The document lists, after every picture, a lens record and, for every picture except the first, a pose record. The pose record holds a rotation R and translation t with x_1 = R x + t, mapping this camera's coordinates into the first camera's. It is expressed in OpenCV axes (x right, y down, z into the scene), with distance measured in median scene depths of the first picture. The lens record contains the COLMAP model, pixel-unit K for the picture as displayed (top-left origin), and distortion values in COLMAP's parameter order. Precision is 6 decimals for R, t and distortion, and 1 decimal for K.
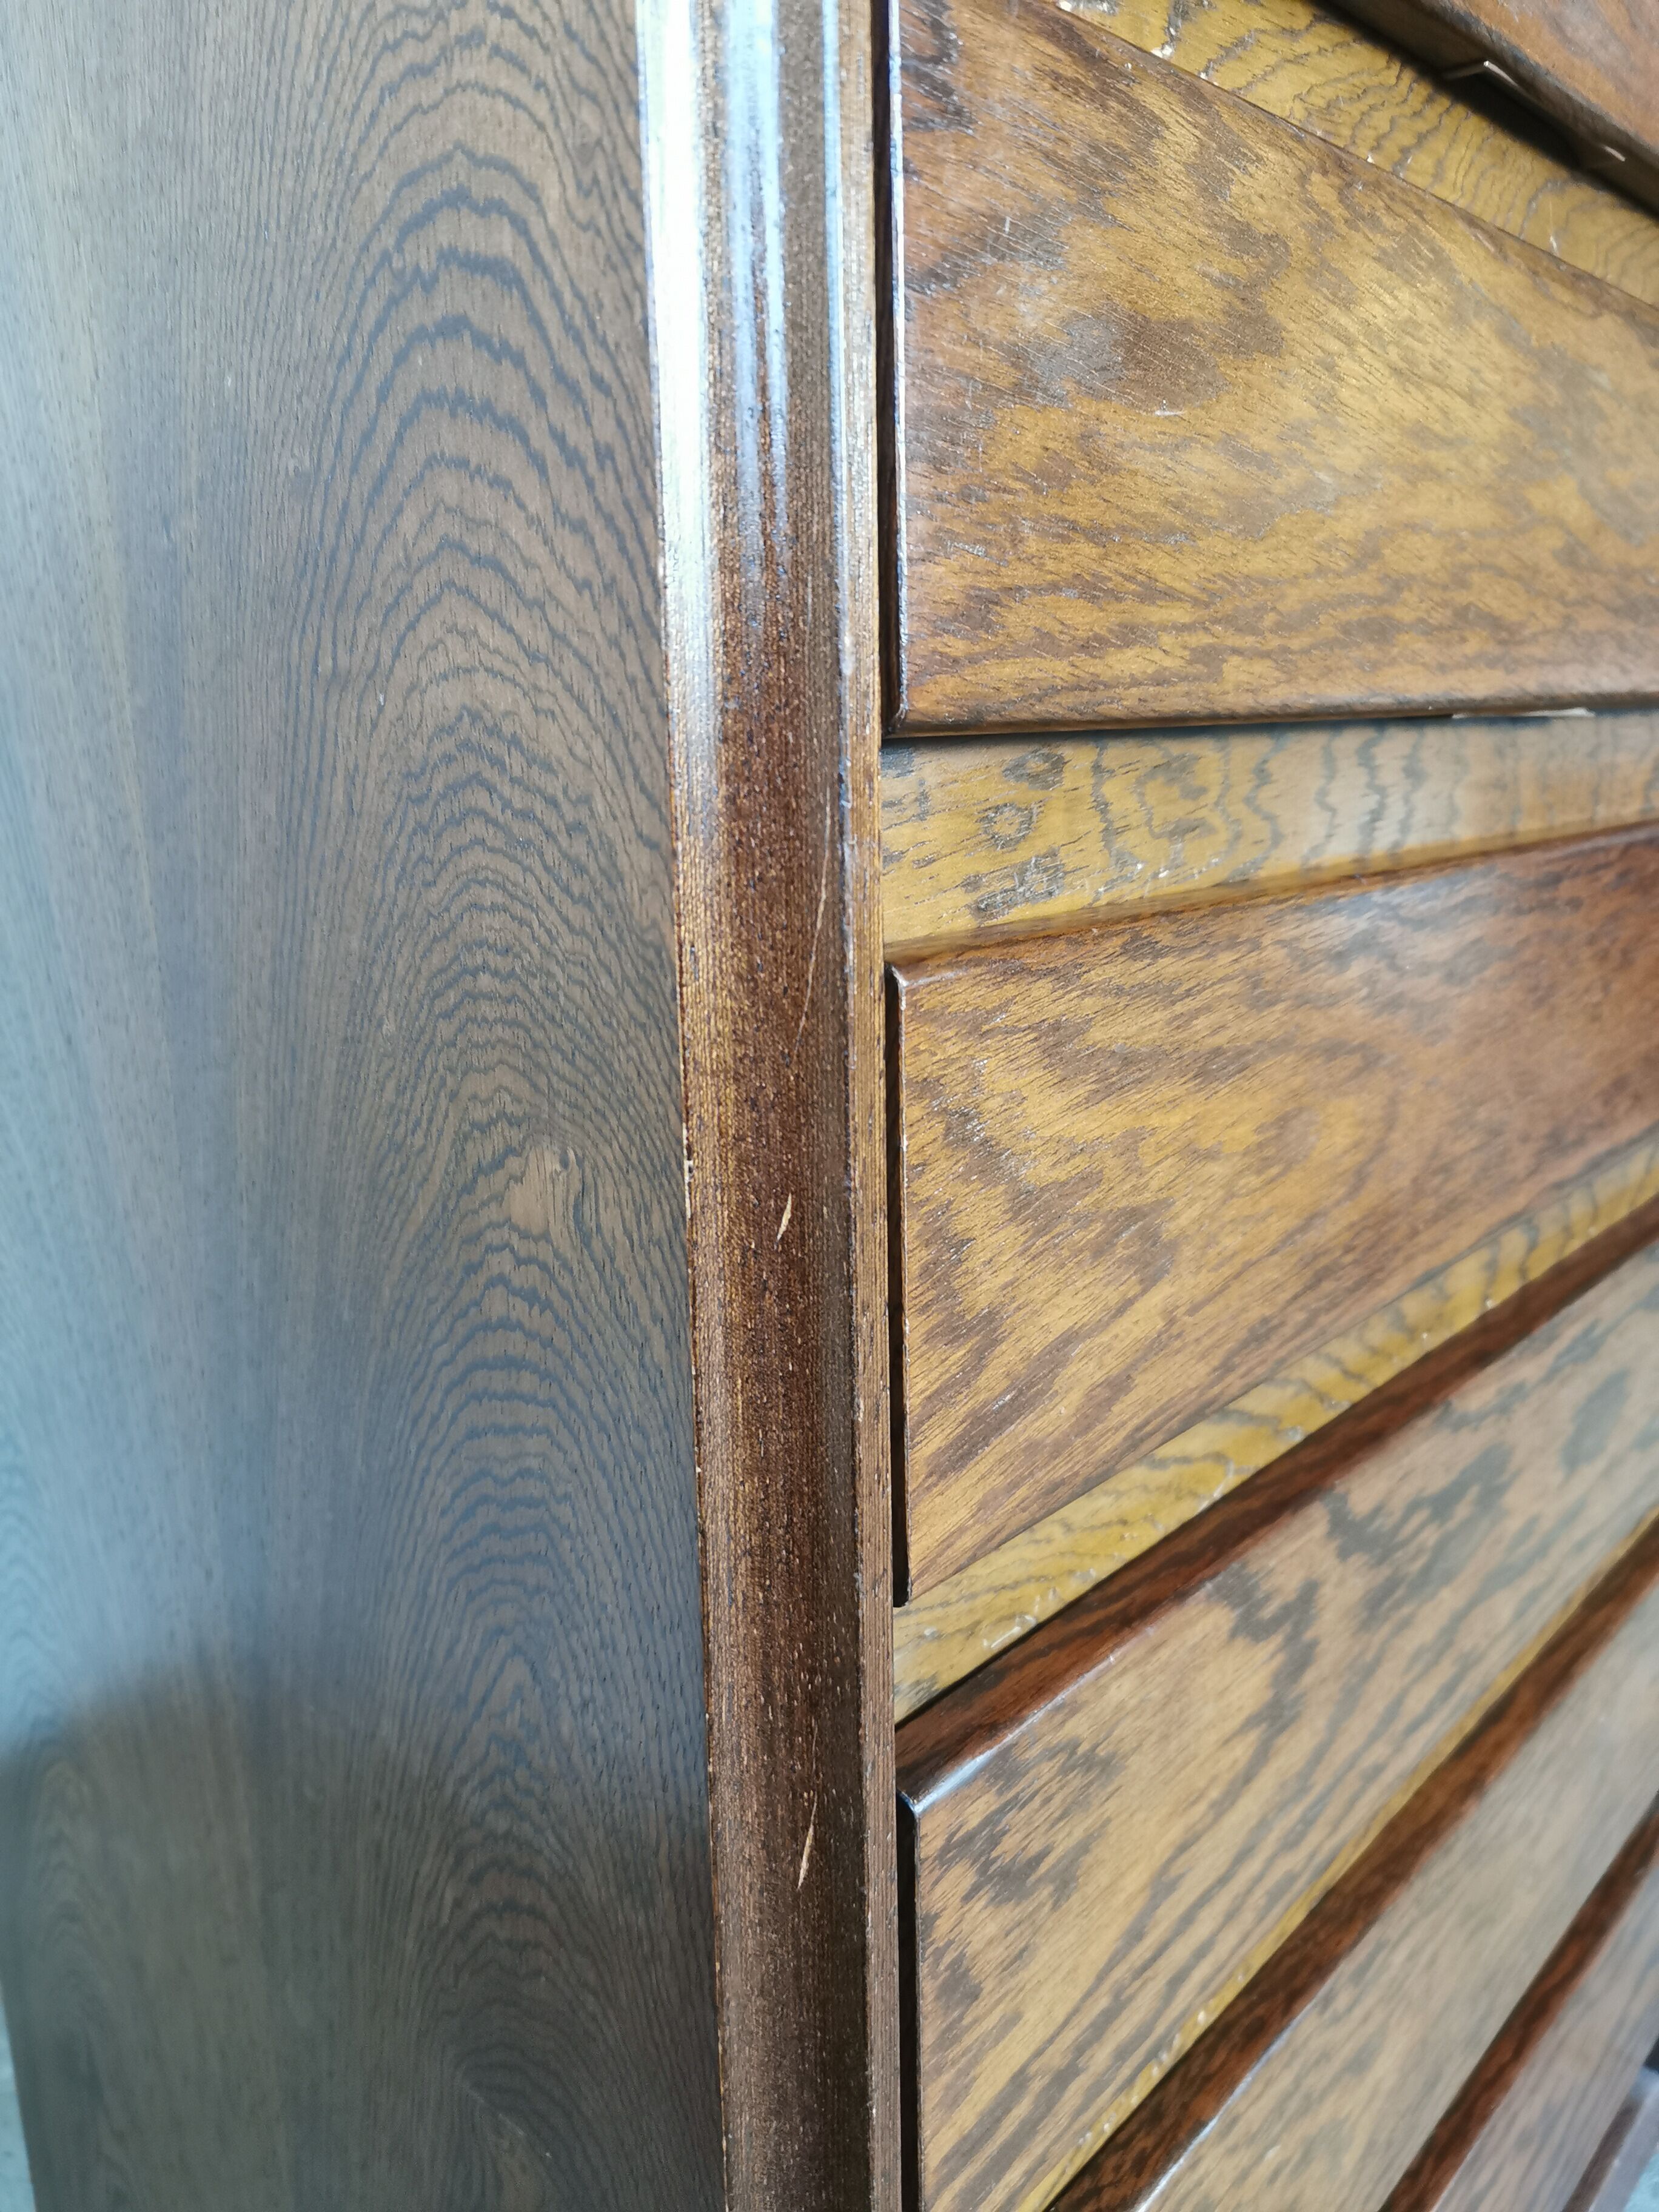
lens RADIAL K [[1726.1, 0, 830.6], [0, 1726.1, 1103.1], [0, 0, 1]] dist [0.010354, 0.012185]
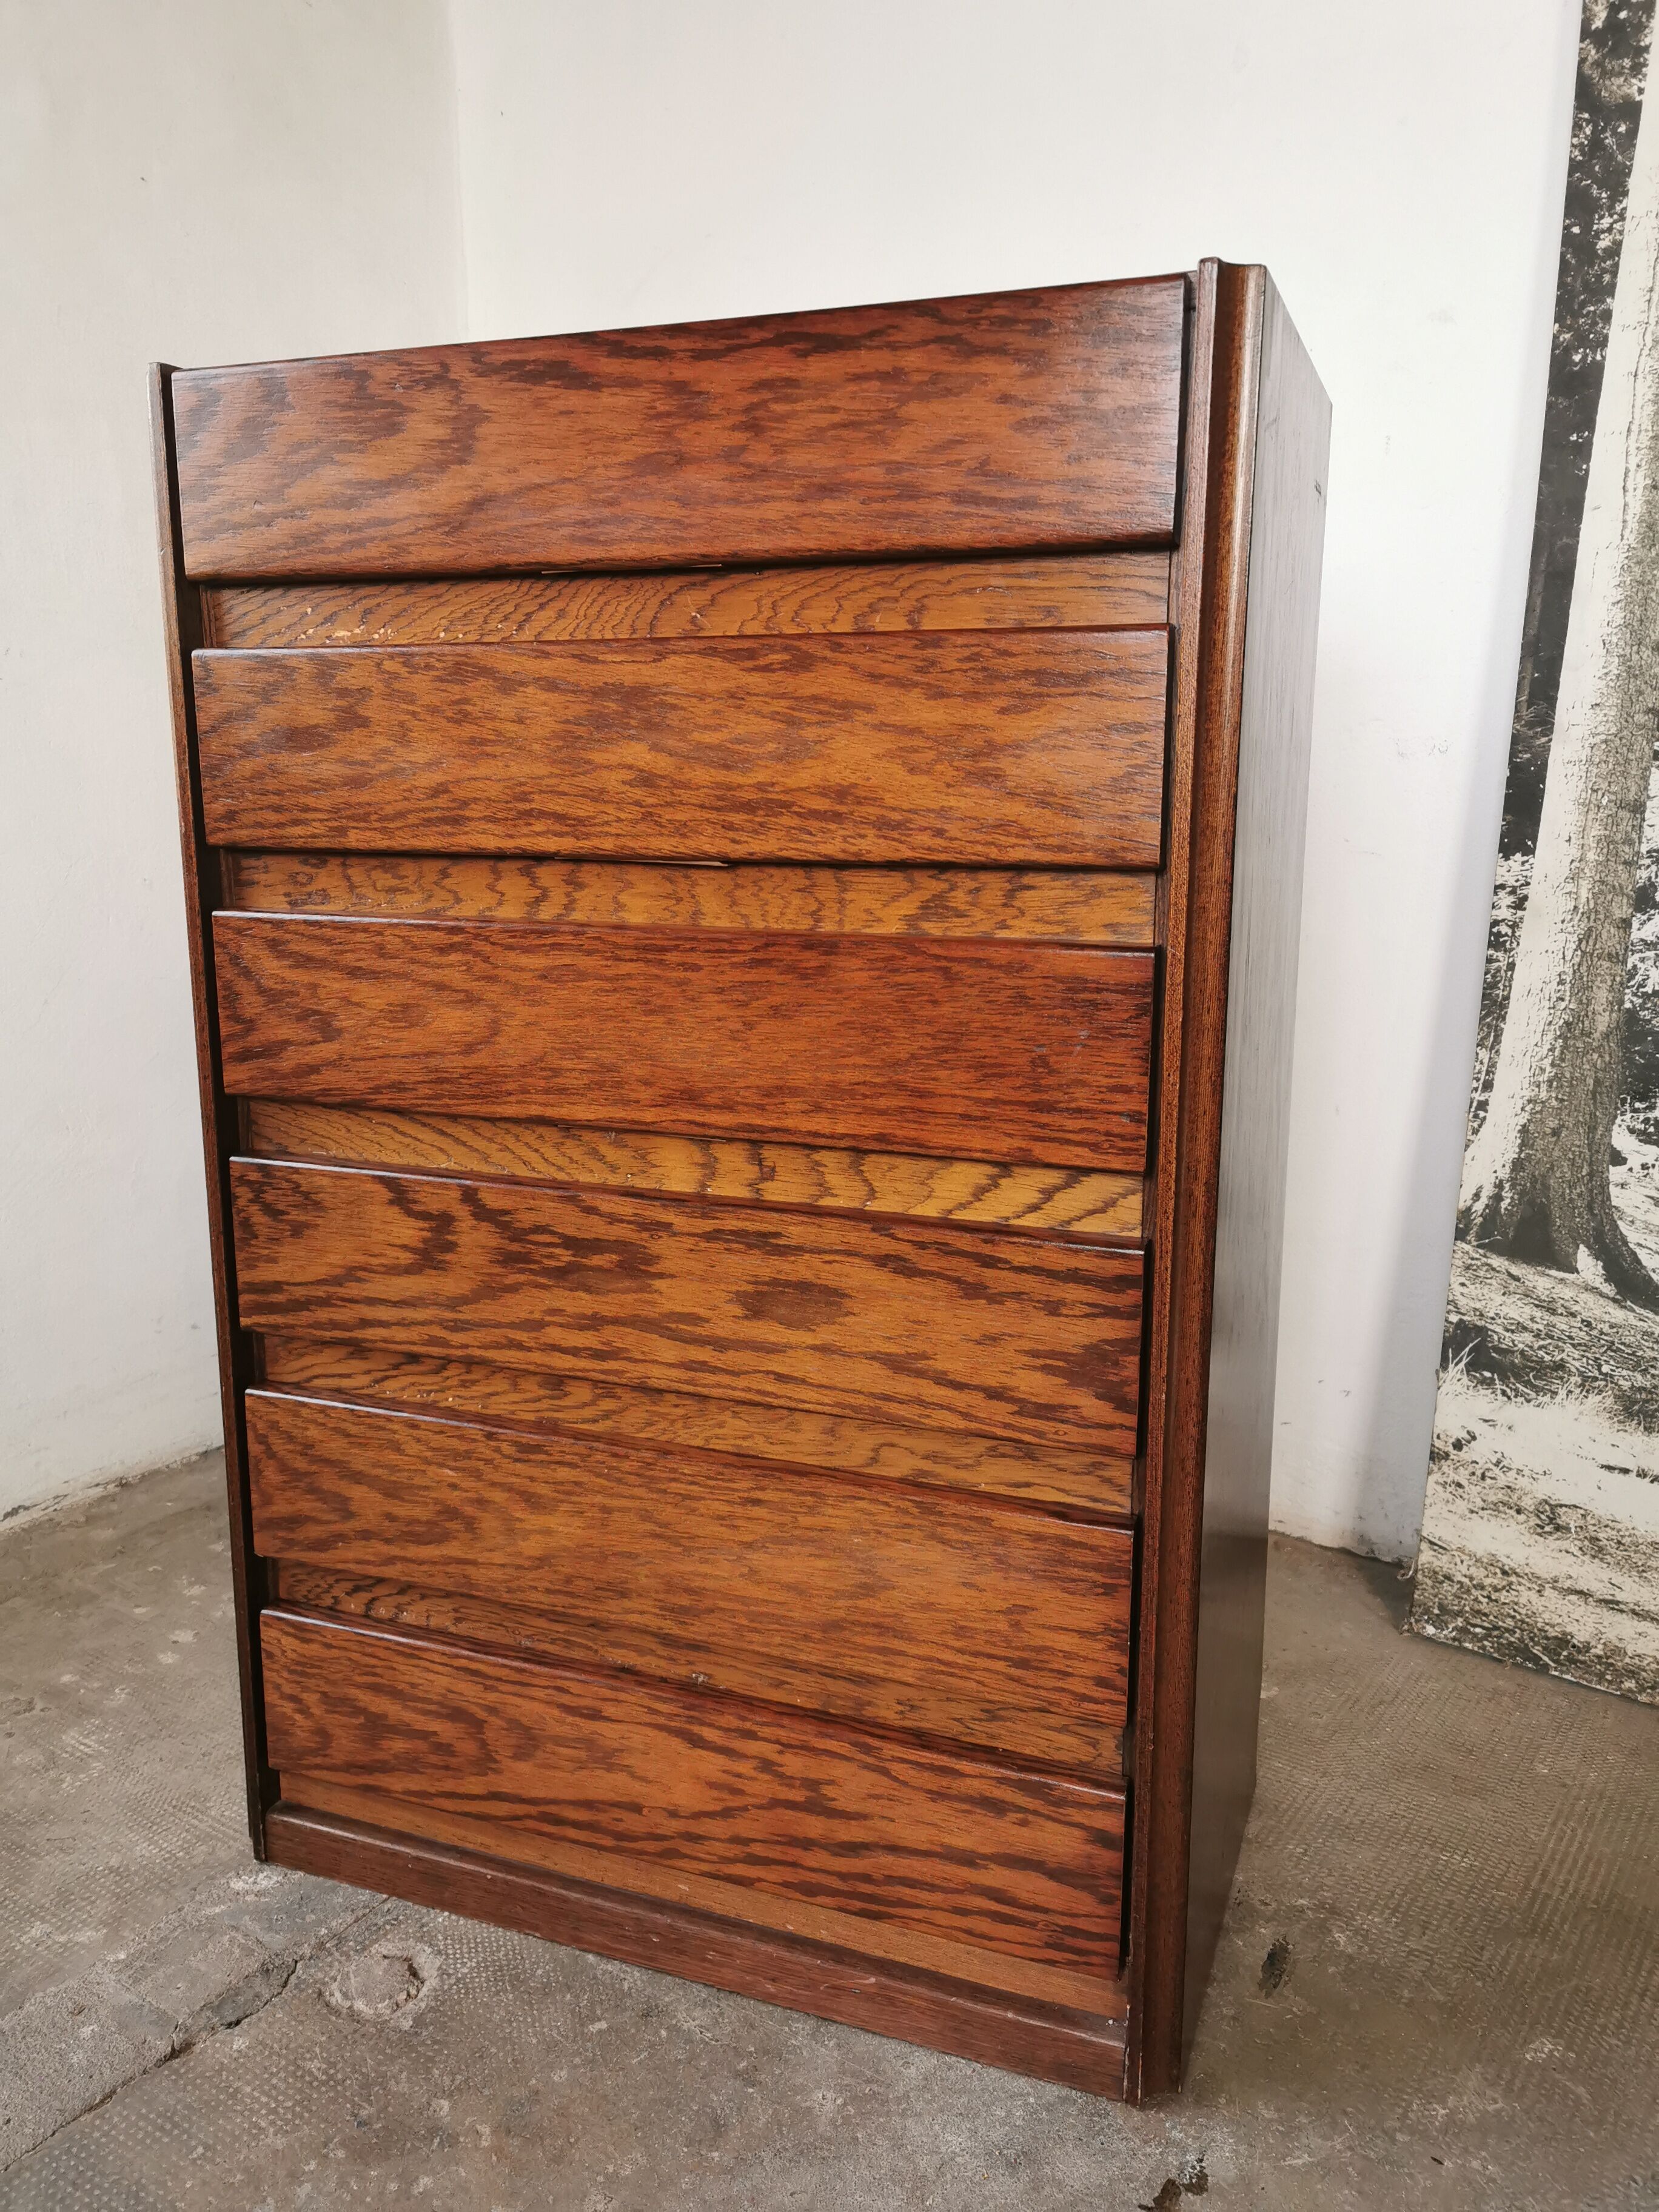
lens RADIAL K [[1717.4, 0, 829.5], [0, 1717.4, 1106.0], [0, 0, 1]] dist [0.065757, -0.085095]
pose [[0.345800, 0.206539, -0.915295, 3.385014], [-0.212936, 0.967296, 0.137826, -0.395341], [0.913828, 0.147239, 0.378470, 0.733479]]
